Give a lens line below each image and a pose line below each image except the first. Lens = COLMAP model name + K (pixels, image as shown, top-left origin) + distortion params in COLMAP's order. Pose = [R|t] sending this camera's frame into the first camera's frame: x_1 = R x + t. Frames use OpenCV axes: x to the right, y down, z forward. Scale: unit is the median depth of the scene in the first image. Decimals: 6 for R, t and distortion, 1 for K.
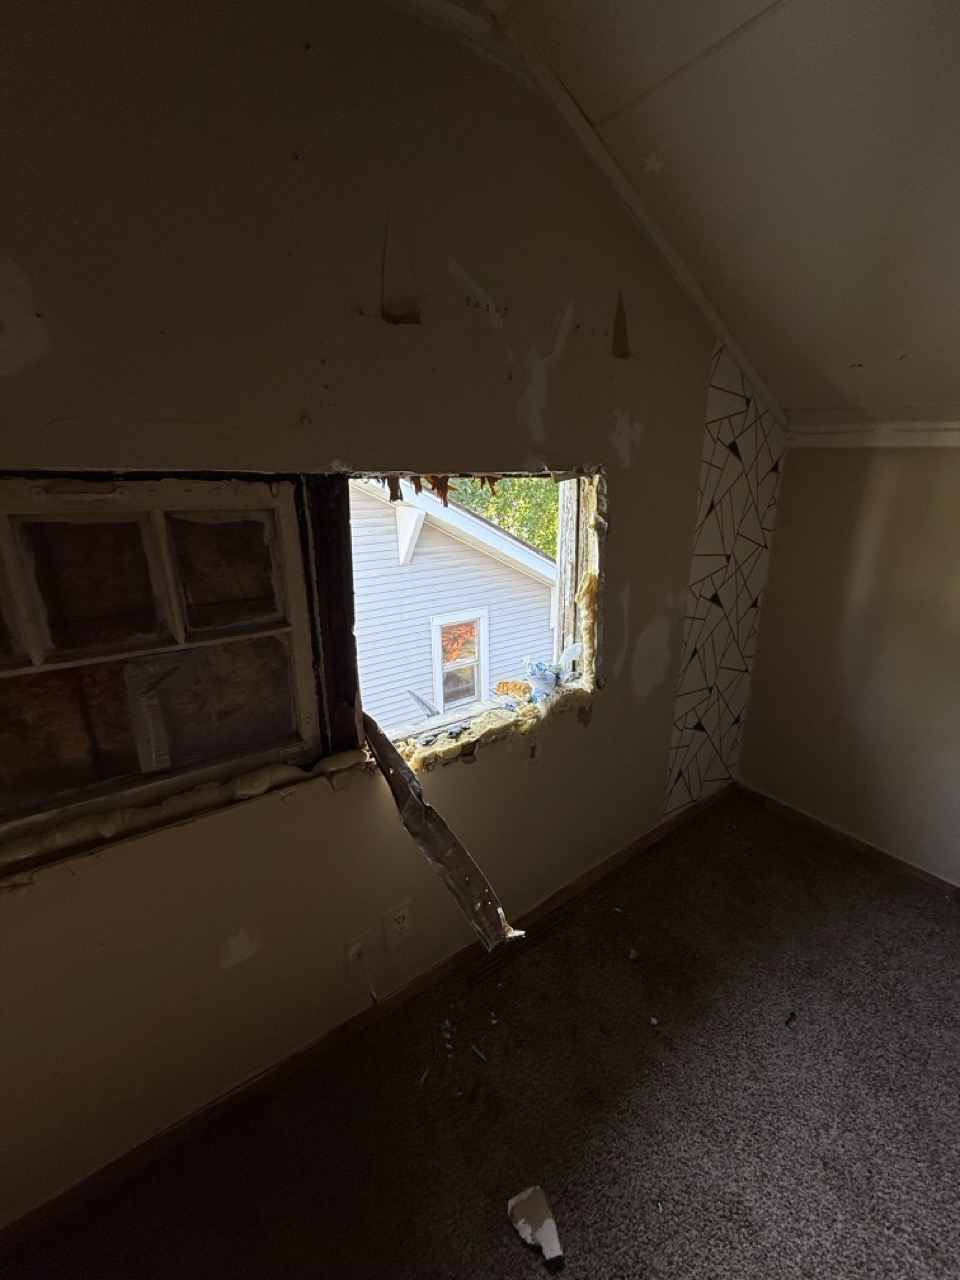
lens RADIAL K [[507.8, 0, 481.2], [0, 507.8, 637.7], [0, 0, 1]] dist [-0.001253, 0.000621]
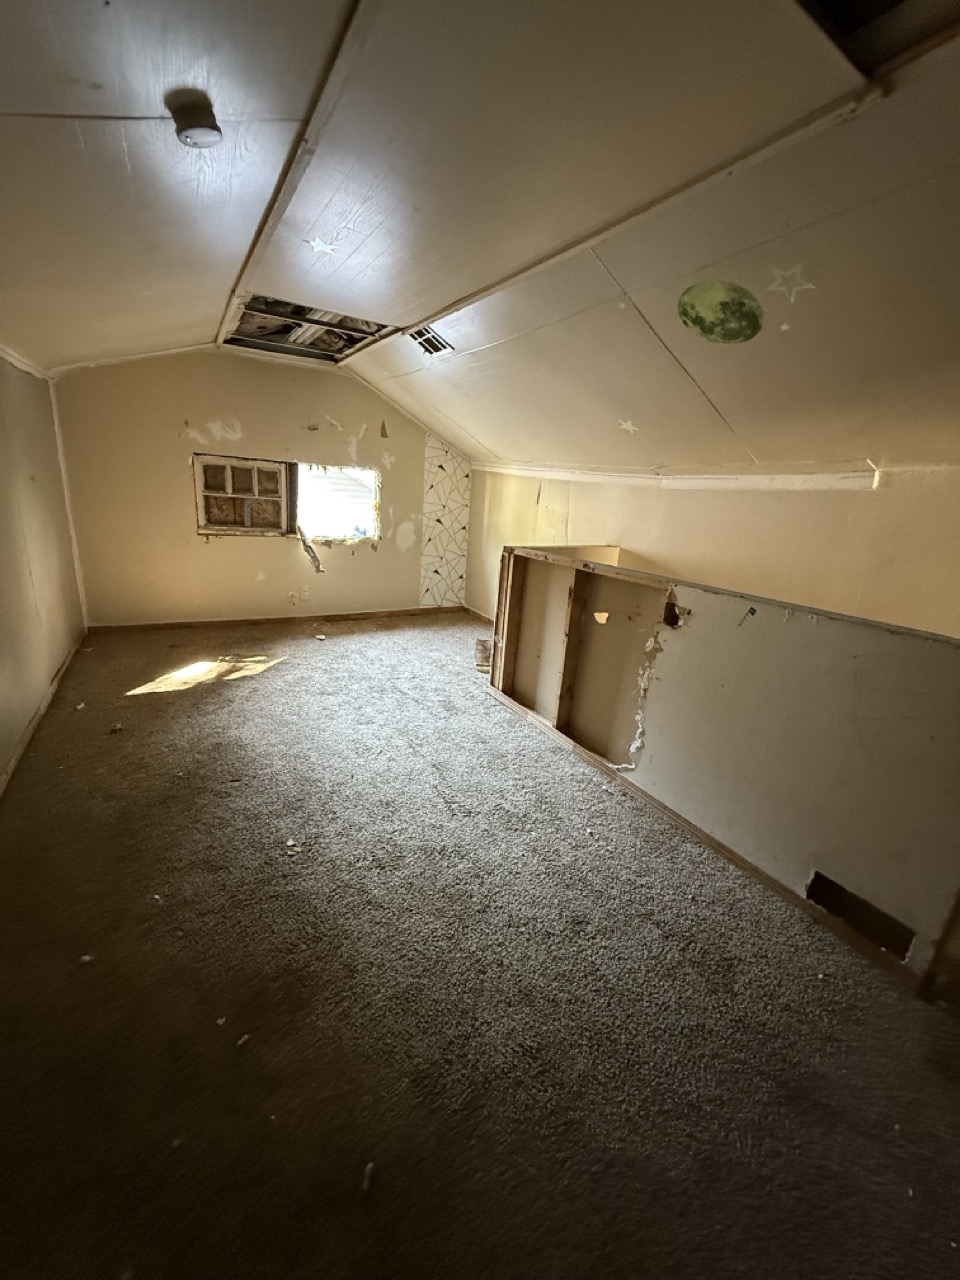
lens RADIAL K [[507.8, 0, 480.6], [0, 507.8, 638.6], [0, 0, 1]] dist [-0.001253, 0.000621]
pose [[0.992444, 0.109070, -0.056203, 1.433670], [-0.109616, 0.993951, -0.006717, 0.869029], [0.055130, 0.012827, 0.998397, -2.727157]]
